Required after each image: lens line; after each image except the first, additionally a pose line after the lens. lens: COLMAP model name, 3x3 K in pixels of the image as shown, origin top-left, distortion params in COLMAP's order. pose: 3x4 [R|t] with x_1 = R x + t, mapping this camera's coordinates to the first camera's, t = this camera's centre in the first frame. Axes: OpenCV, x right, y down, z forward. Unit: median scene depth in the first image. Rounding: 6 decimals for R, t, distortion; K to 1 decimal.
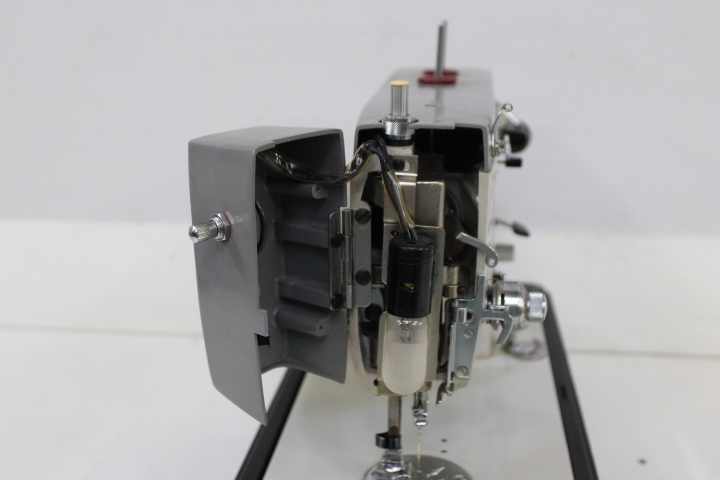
lens RADIAL K [[901.6, 0, 360.0], [0, 901.6, 240.0], [0, 0, 1]] dist [-0.115769, 0.002393]
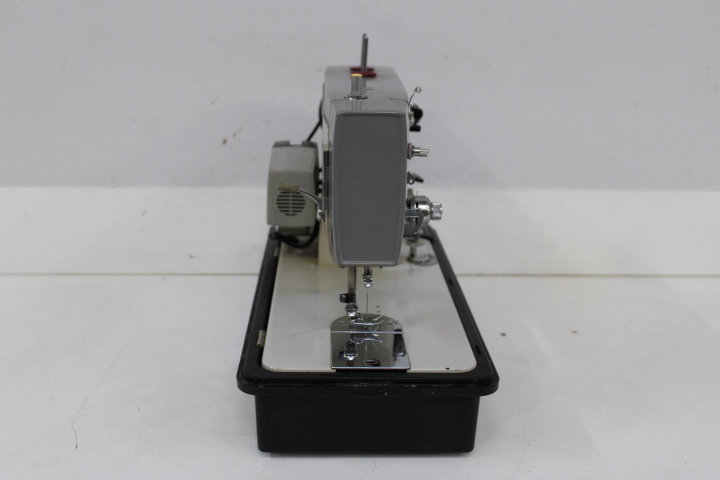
lens RADIAL K [[901.6, 0, 360.0], [0, 901.6, 240.0], [0, 0, 1]] dist [-0.115769, 0.002393]
pose [[0.988241, -0.025917, 0.150690, -0.156049], [0.025523, 0.999664, 0.004549, 0.094245], [-0.150757, -0.000649, 0.988571, -0.495542]]
